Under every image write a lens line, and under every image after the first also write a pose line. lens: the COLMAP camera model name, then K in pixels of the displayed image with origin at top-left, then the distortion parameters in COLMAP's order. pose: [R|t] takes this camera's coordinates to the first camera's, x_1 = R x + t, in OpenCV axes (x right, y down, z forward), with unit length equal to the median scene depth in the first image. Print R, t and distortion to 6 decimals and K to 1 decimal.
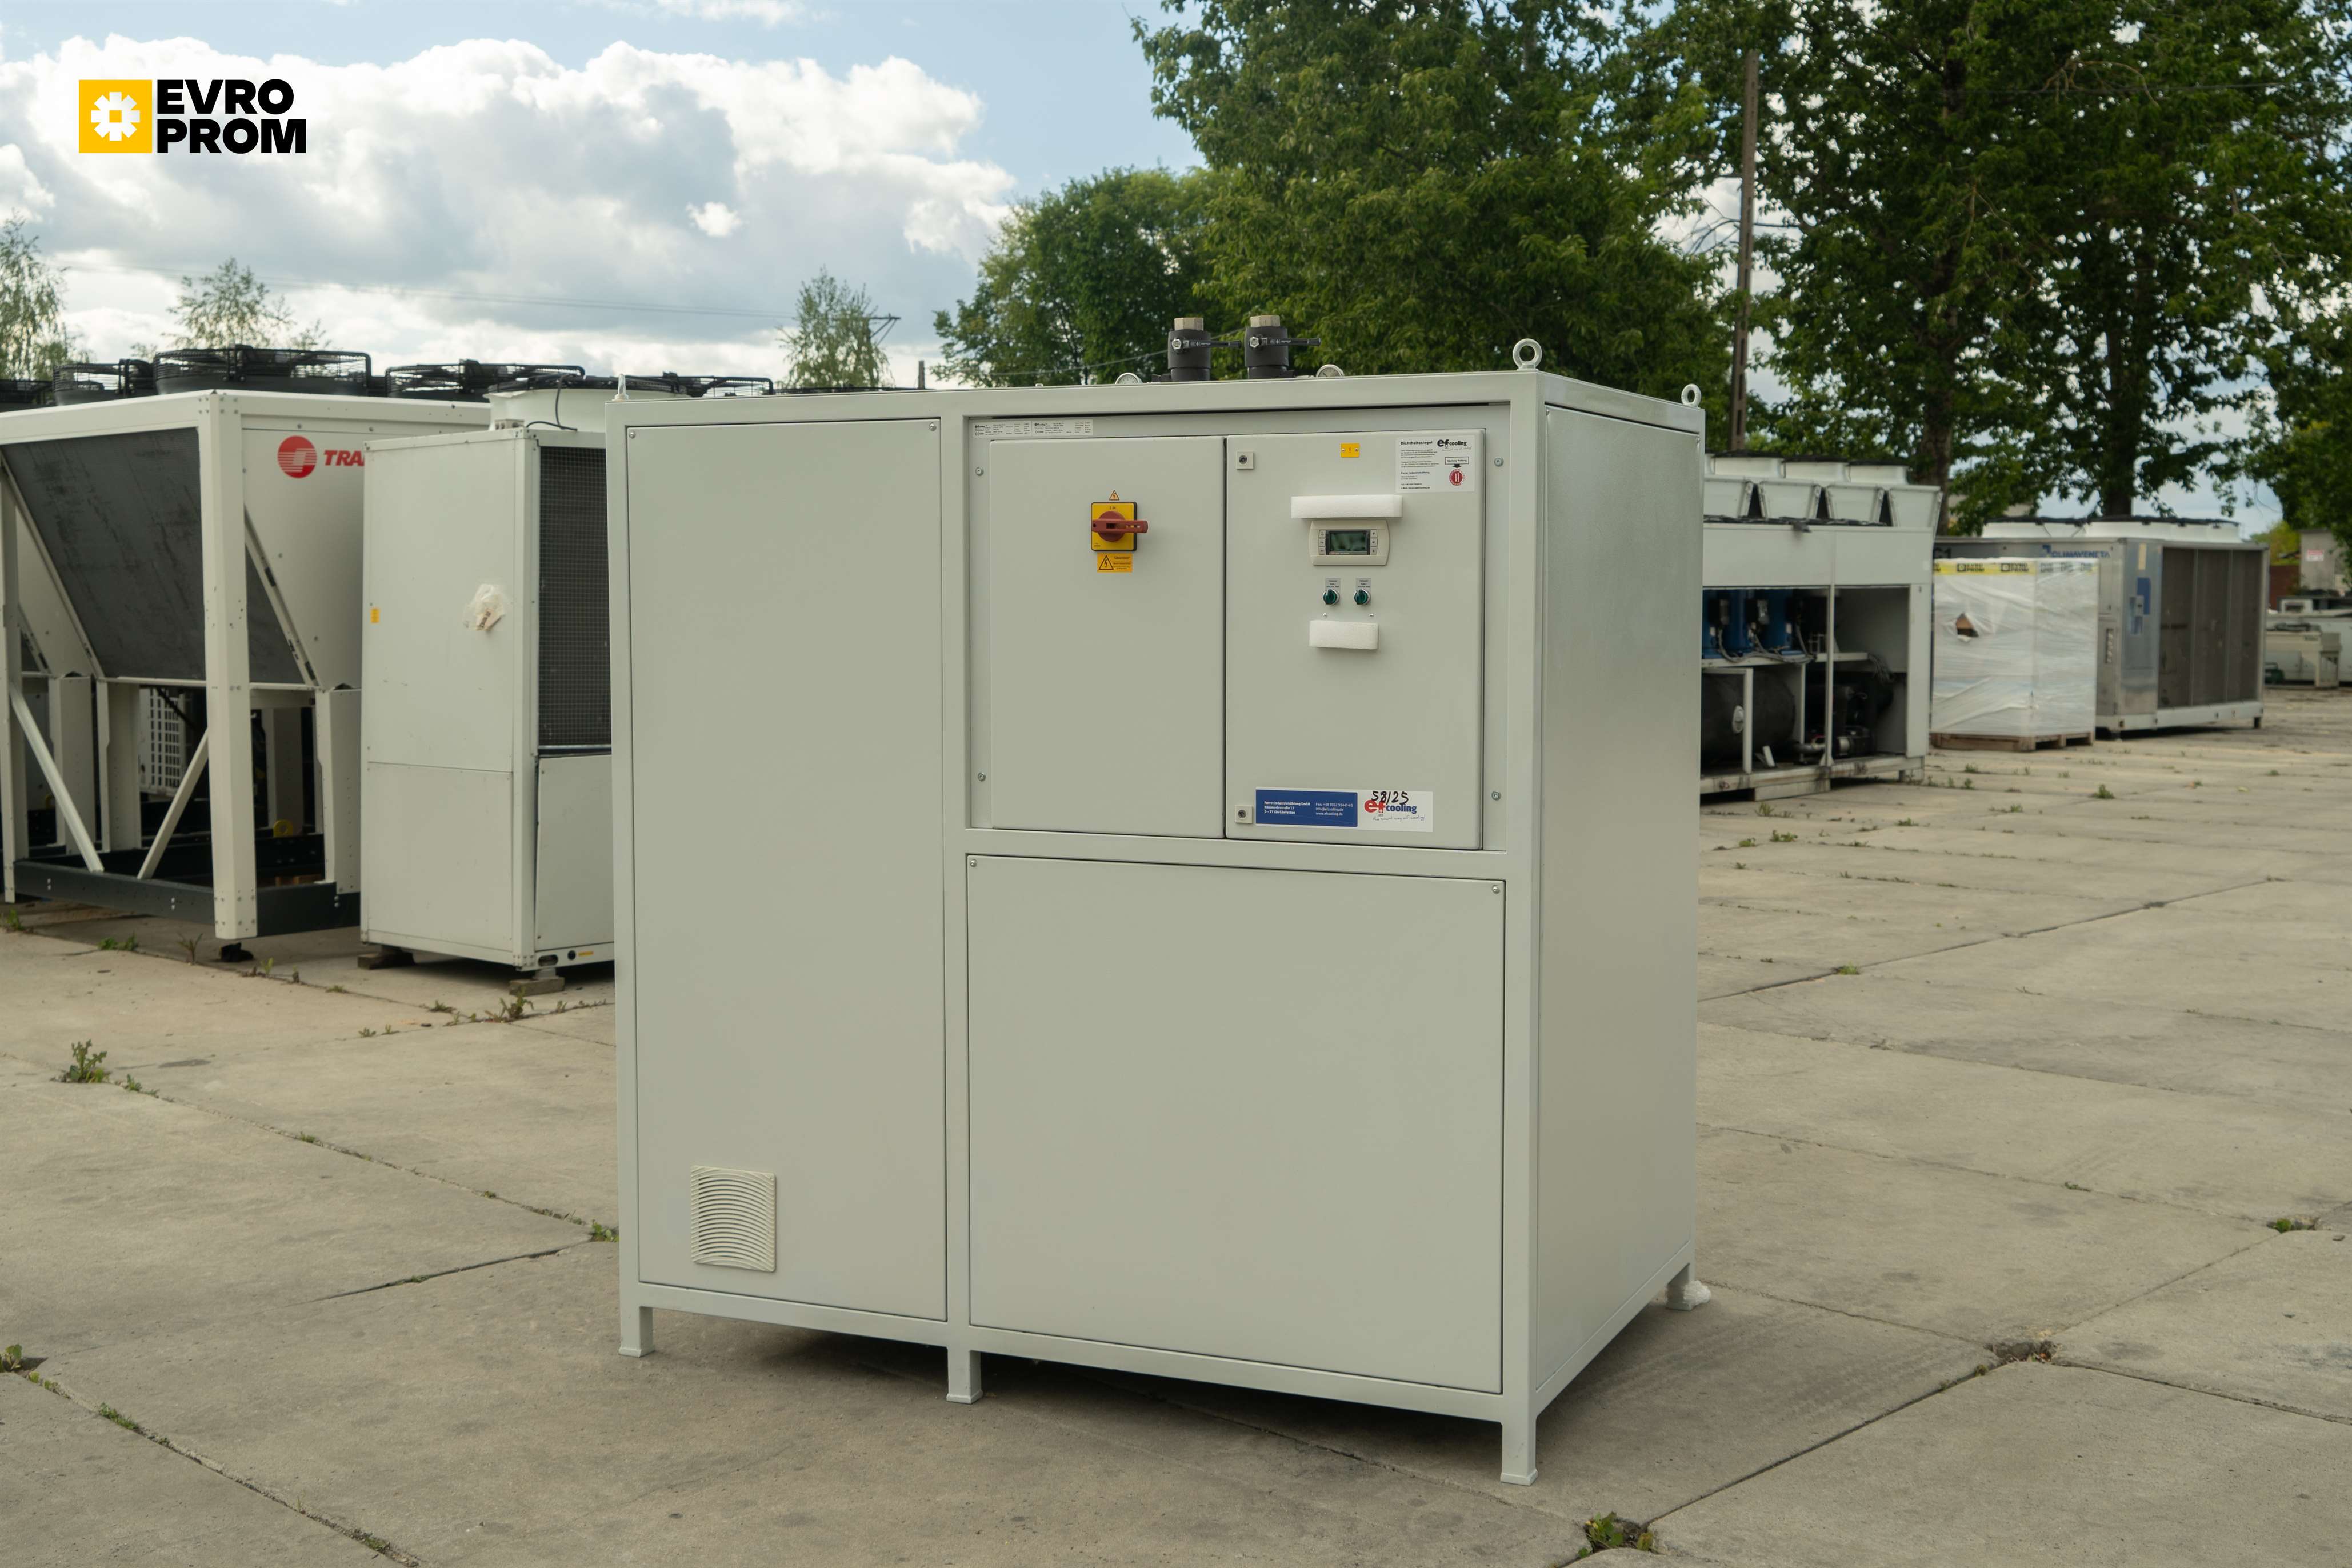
lens RADIAL K [[2665.9, 0, 1174.9], [0, 2665.9, 782.3], [0, 0, 1]] dist [0.011852, 0.000000]
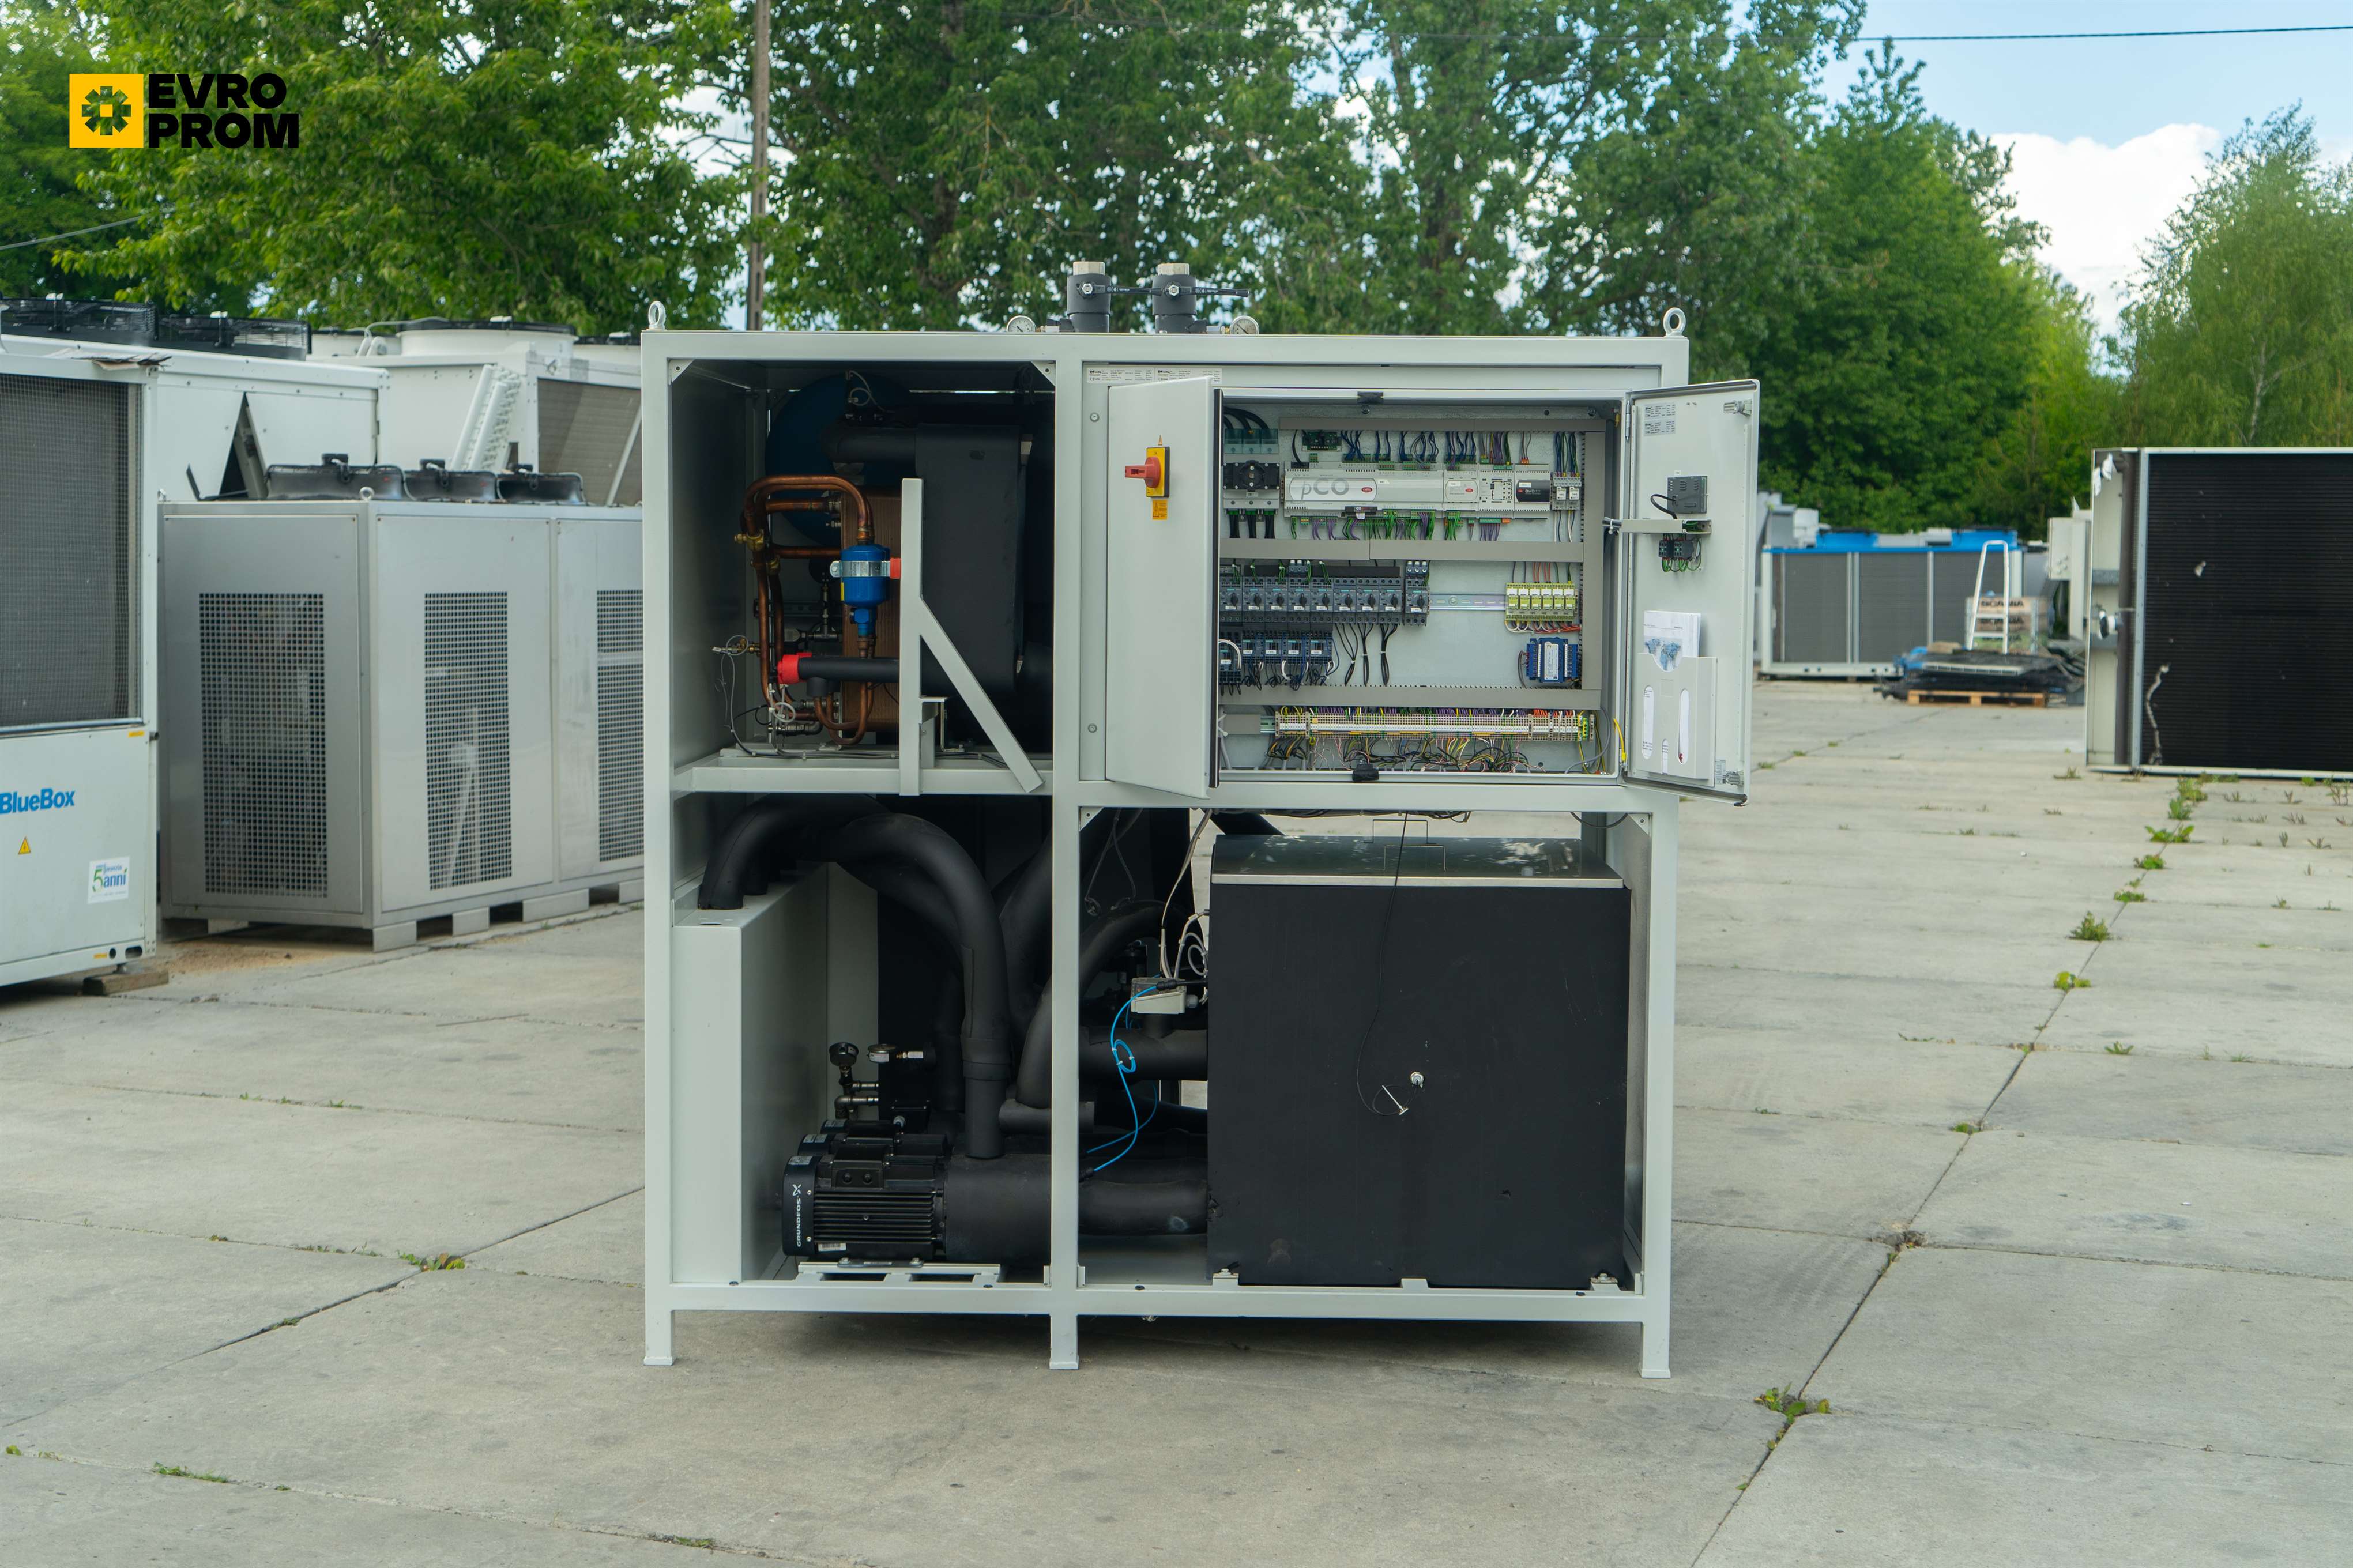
lens RADIAL K [[3133.4, 0, 1181.0], [0, 3133.4, 777.2], [0, 0, 1]] dist [0.017188, 0.000000]
pose [[0.919147, -0.022890, 0.393250, -0.456132], [0.023747, 0.999714, 0.002688, 0.012588], [-0.393199, 0.006868, 0.919428, -0.069039]]
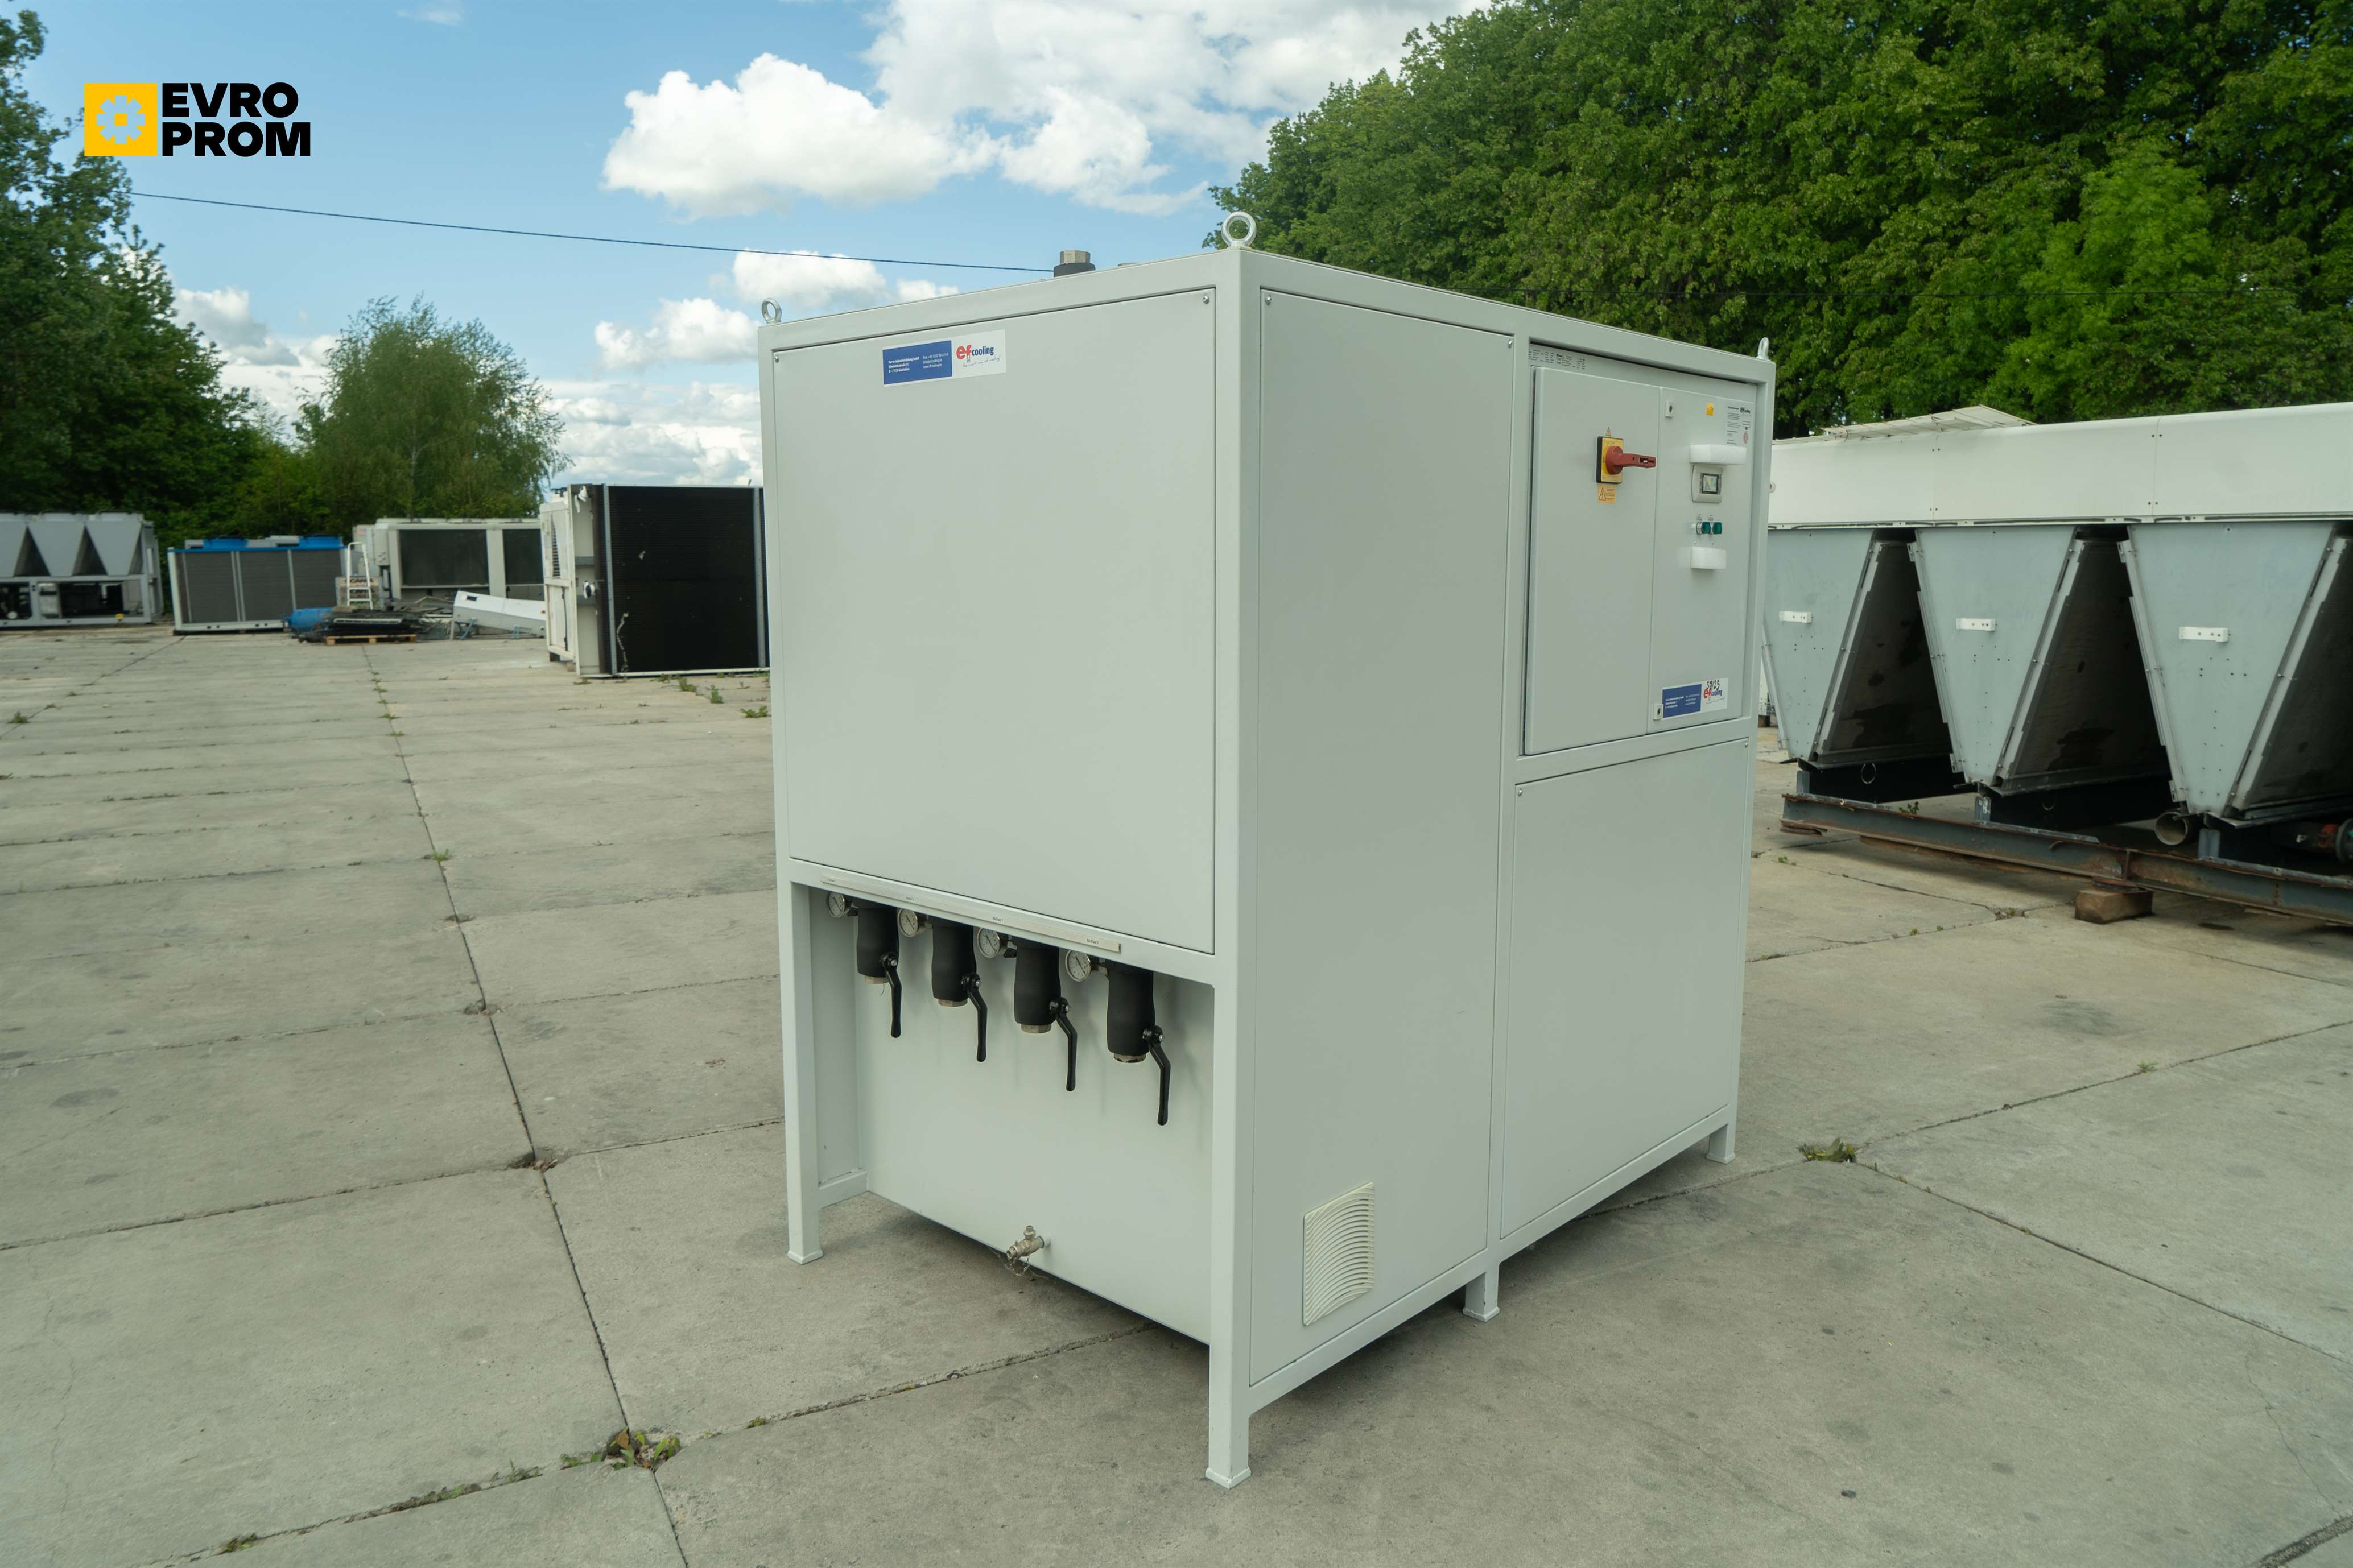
lens RADIAL K [[1607.3, 0, 1164.5], [0, 1607.3, 781.9], [0, 0, 1]] dist [-0.020347, -0.000460]
pose [[0.321527, -0.138553, 0.936709, -0.626502], [0.076672, 0.989798, 0.120088, -0.051802], [-0.943791, 0.033208, 0.328870, 0.849937]]
